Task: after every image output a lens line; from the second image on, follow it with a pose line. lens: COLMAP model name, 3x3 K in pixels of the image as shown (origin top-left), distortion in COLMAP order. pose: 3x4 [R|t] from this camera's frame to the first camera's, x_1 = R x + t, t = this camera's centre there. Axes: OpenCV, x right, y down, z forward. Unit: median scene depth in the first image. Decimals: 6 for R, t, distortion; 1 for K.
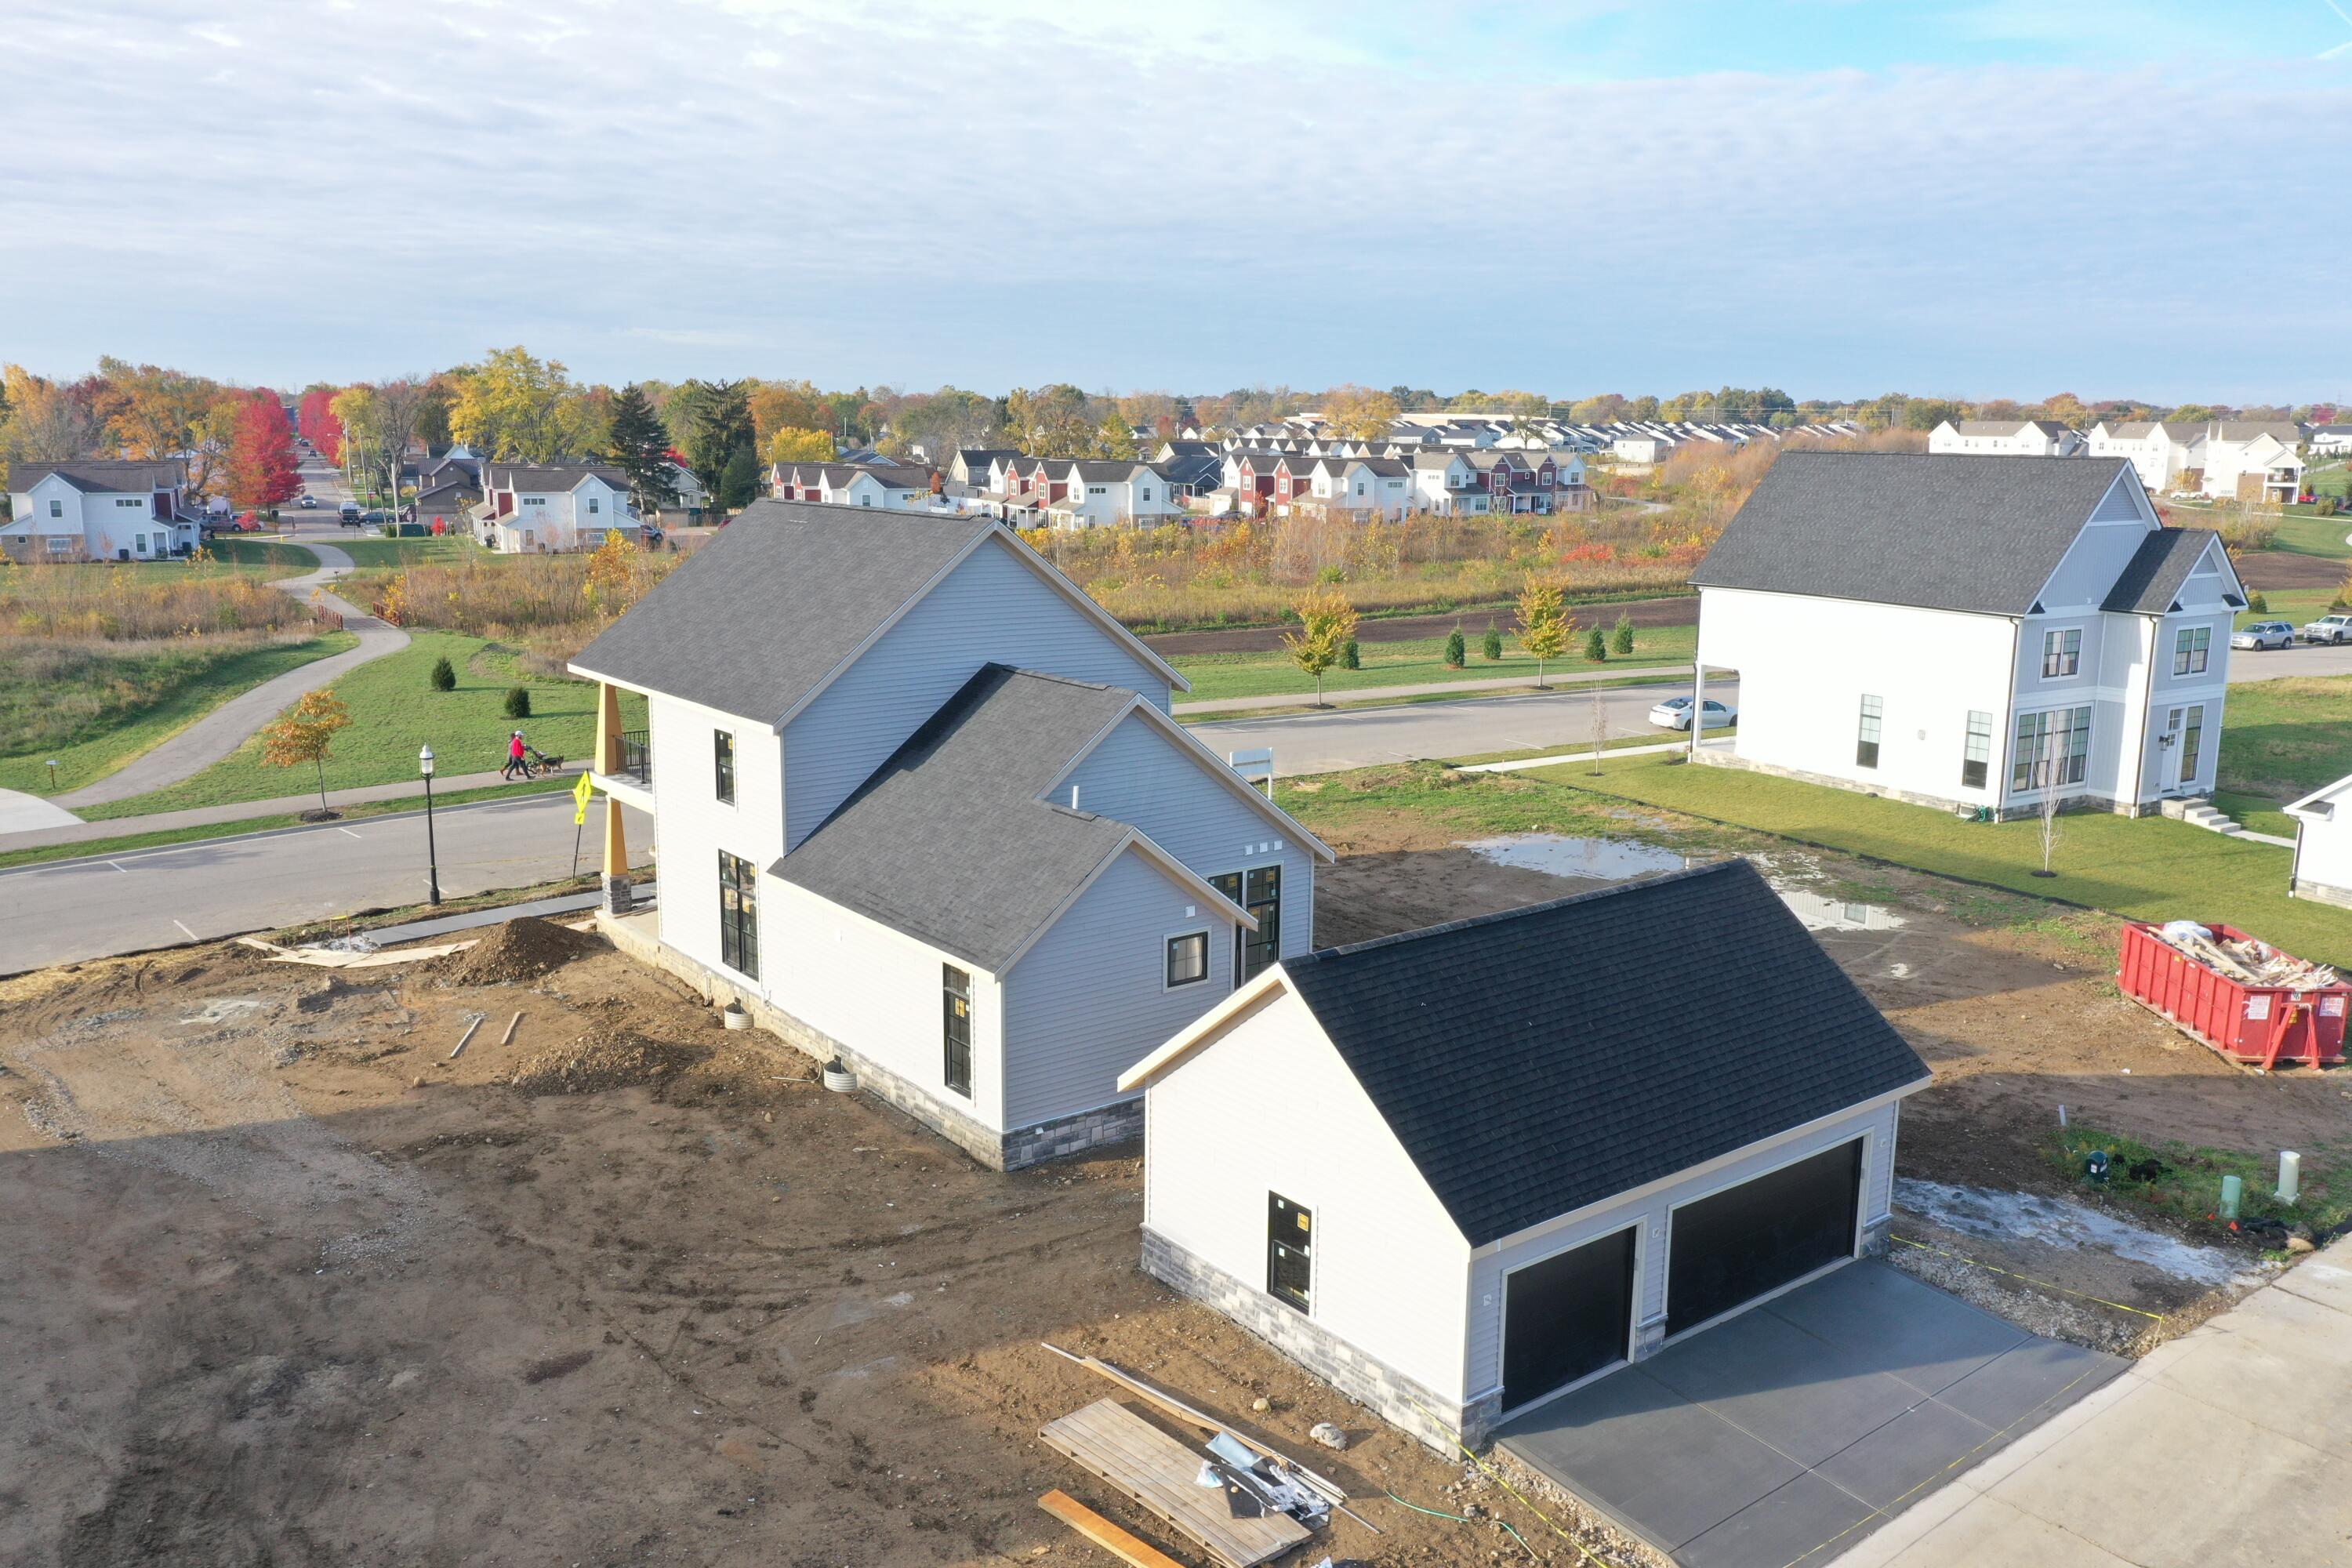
lens RADIAL K [[1835.3, 0, 1176.0], [0, 1835.3, 784.0], [0, 0, 1]] dist [0.004094, -0.004253]
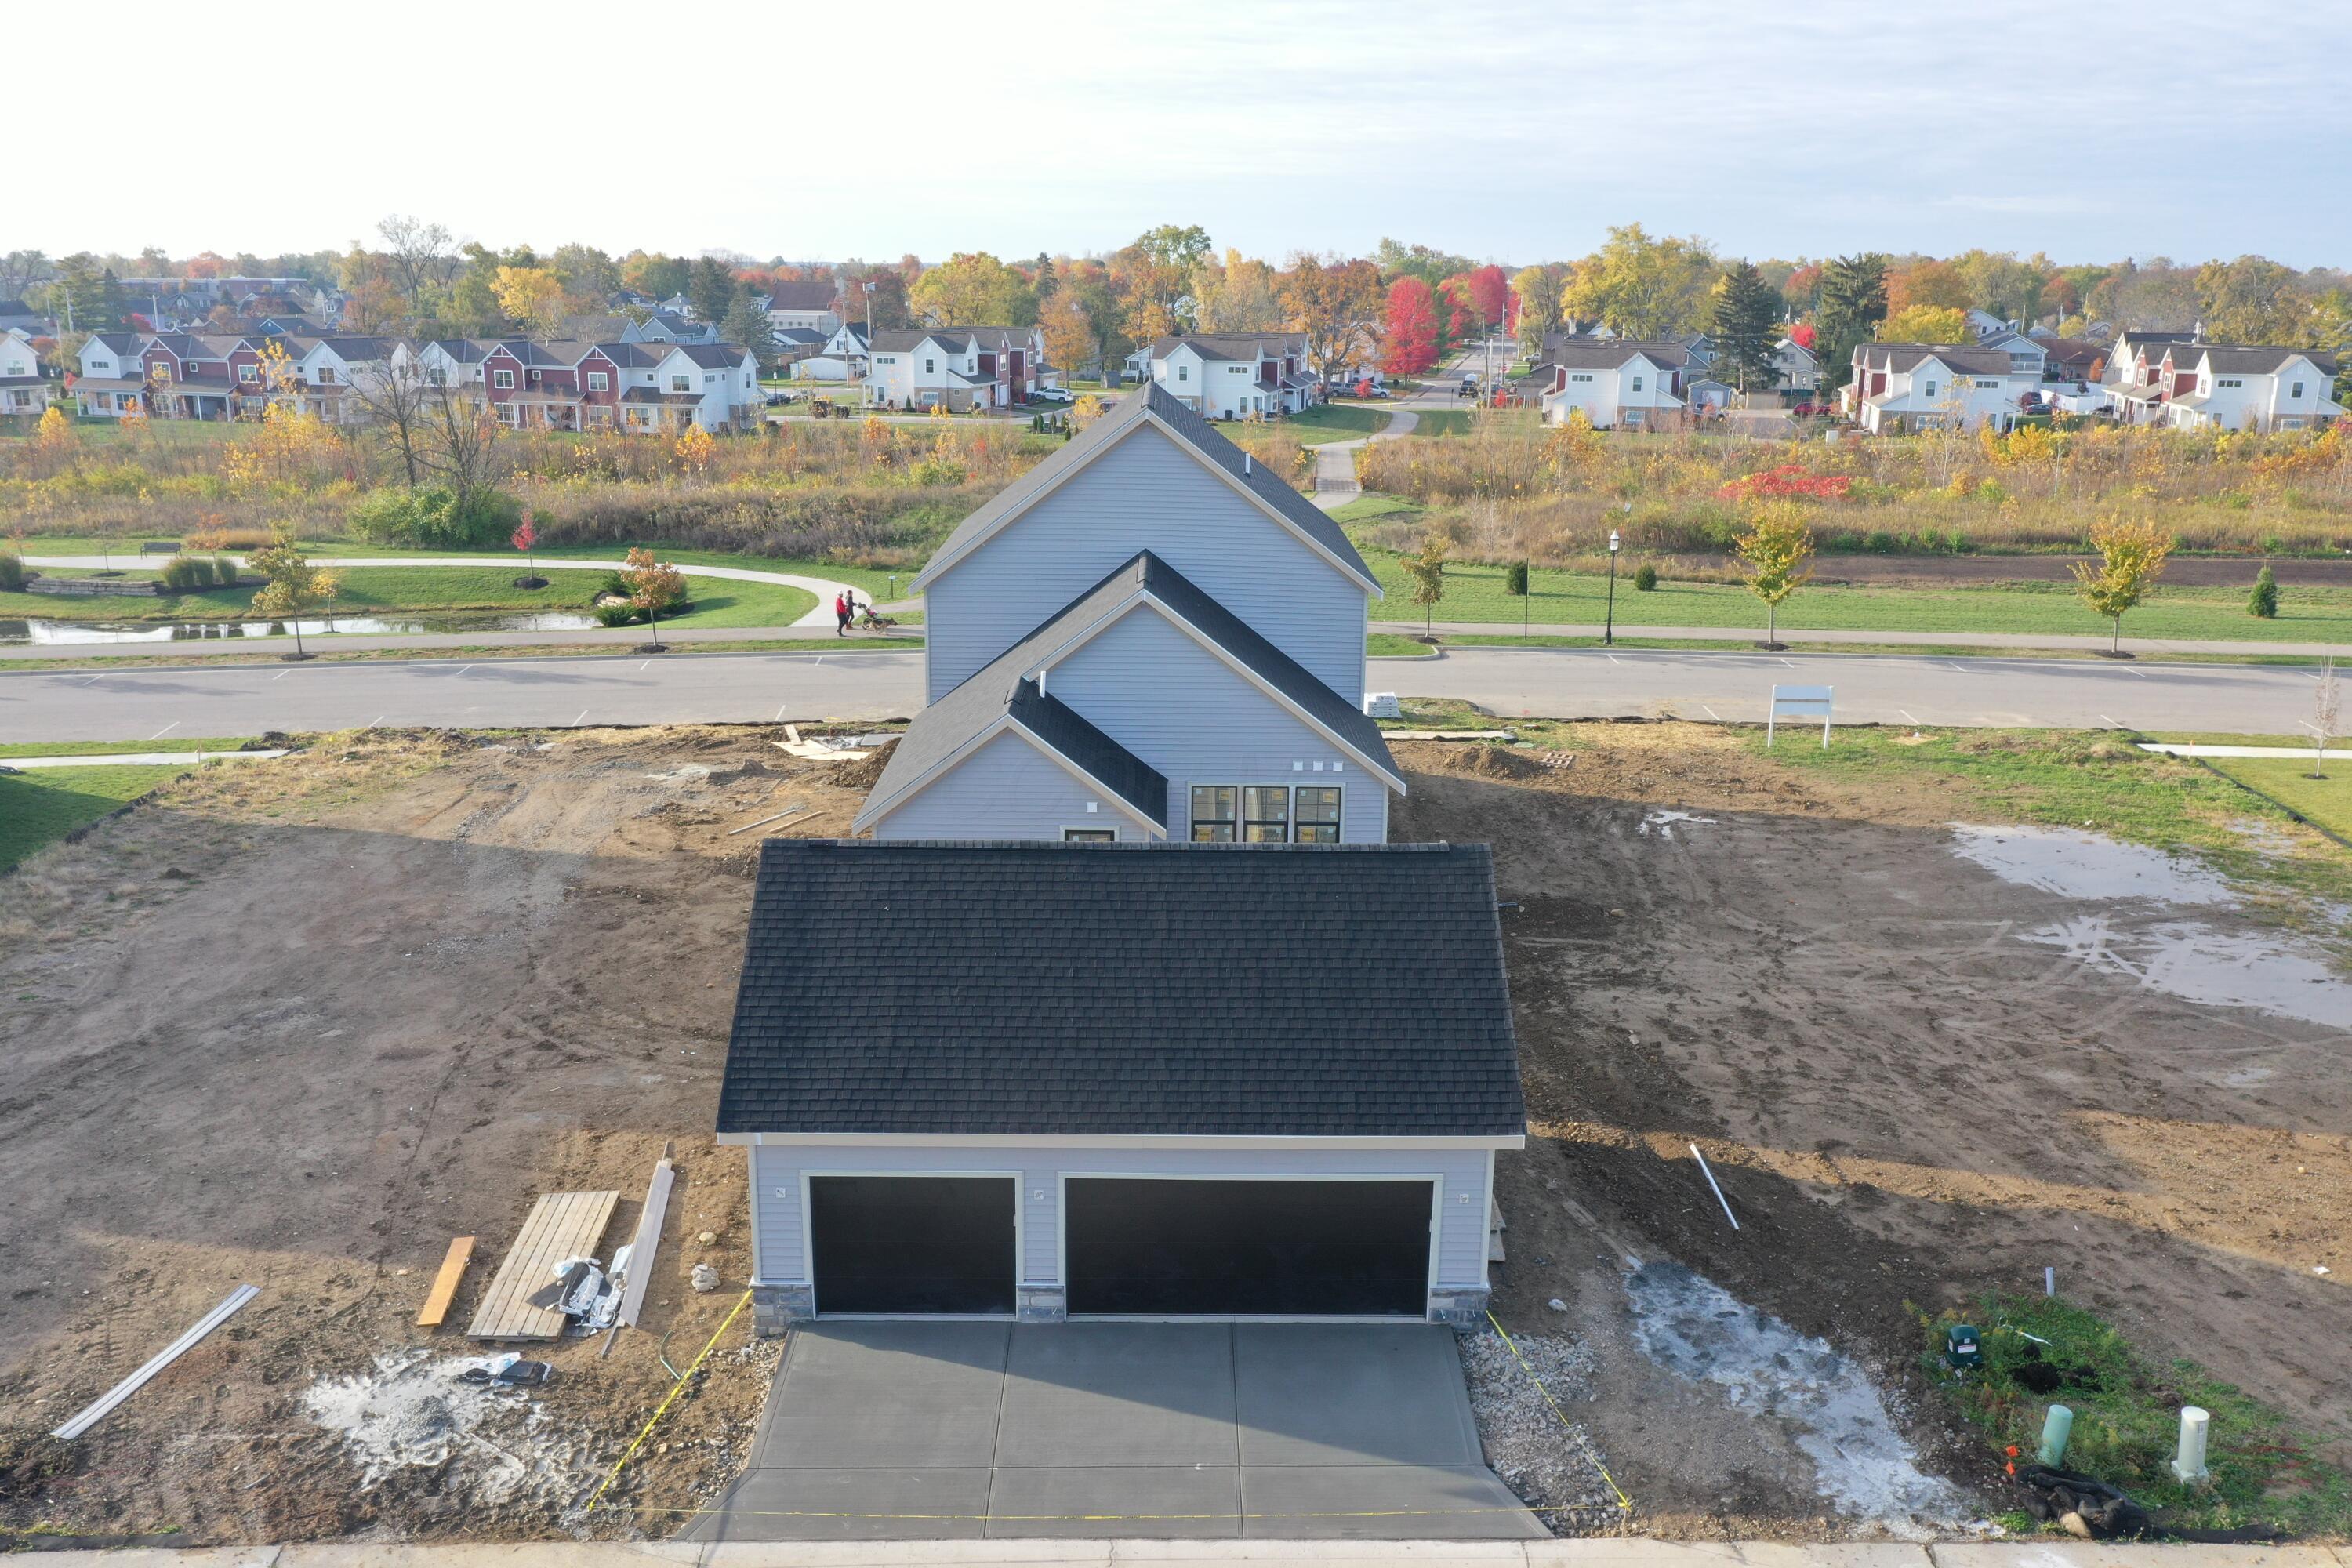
lens RADIAL K [[1835.3, 0, 1176.0], [0, 1835.3, 784.0], [0, 0, 1]] dist [0.004094, -0.004253]
pose [[0.798566, 0.156532, -0.581197, 0.609206], [-0.118775, 0.987587, 0.102787, -0.050433], [0.590071, -0.013050, 0.807246, 0.207677]]
